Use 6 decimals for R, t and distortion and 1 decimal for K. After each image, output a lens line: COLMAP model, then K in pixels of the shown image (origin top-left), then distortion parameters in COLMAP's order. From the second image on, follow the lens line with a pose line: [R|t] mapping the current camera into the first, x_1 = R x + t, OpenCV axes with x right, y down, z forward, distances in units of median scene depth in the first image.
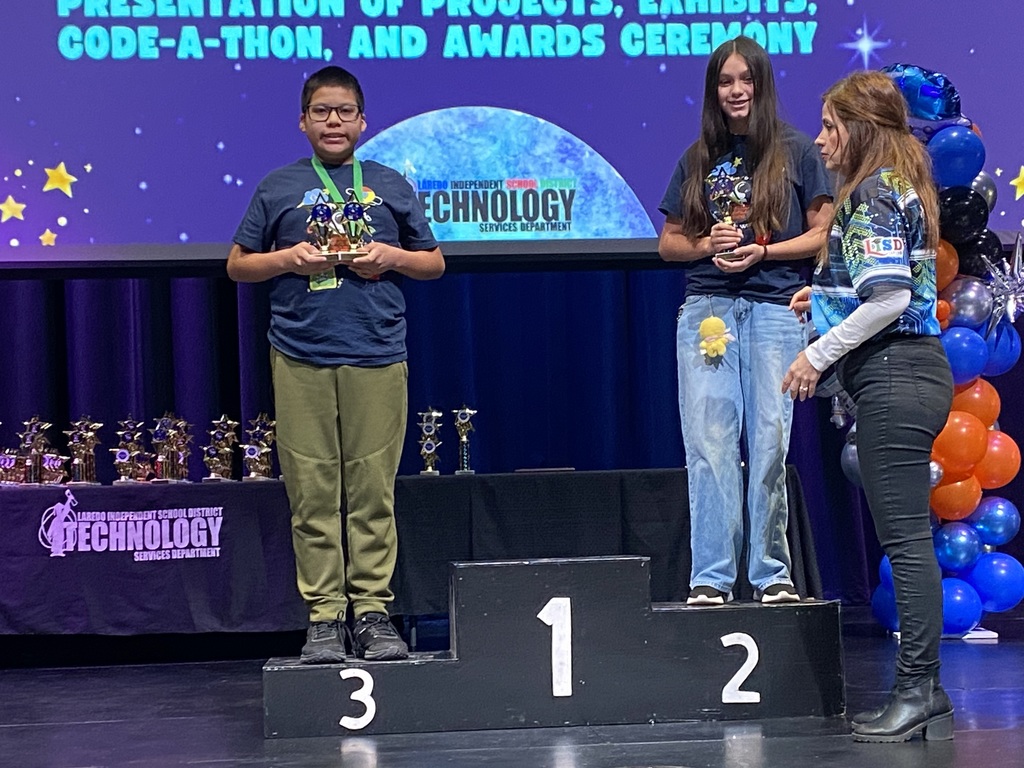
lens RADIAL K [[2136.6, 0, 504.5], [0, 2136.6, 387.8], [0, 0, 1]] dist [0.122701, 0.000000]
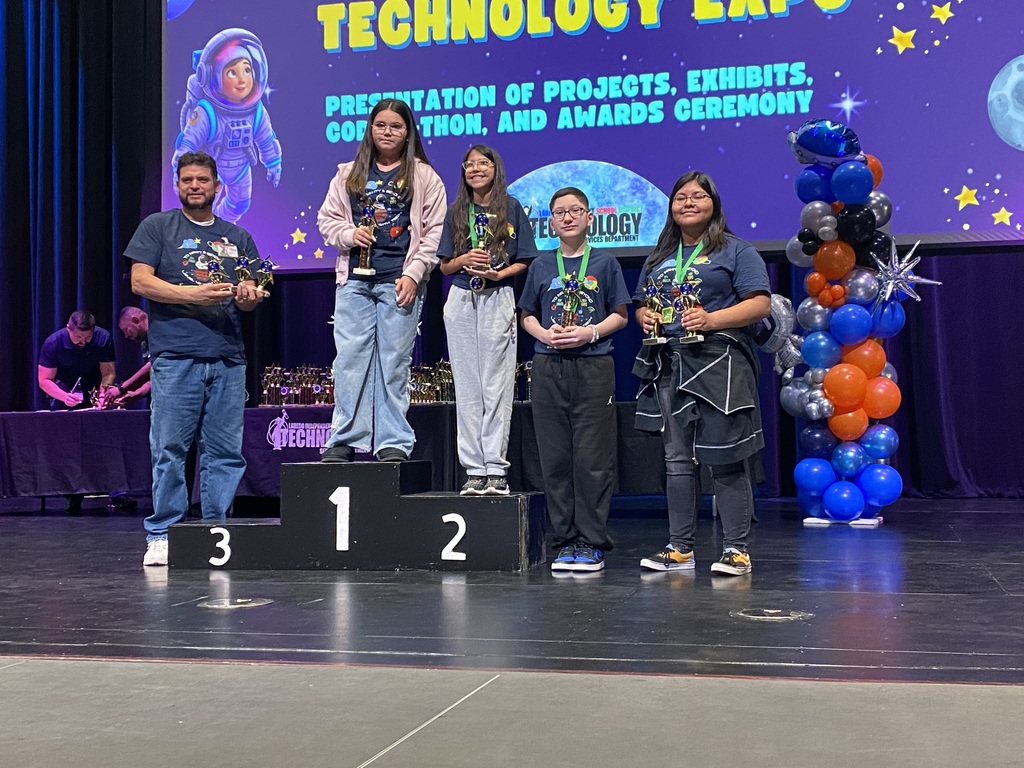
lens RADIAL K [[1392.0, 0, 481.5], [0, 1392.0, 356.8], [0, 0, 1]] dist [0.108039, 0.000000]
pose [[0.945728, 0.002968, -0.324944, 0.273740], [0.001551, 0.999906, 0.013647, -0.006310], [0.324954, -0.013411, 0.945635, 0.045490]]
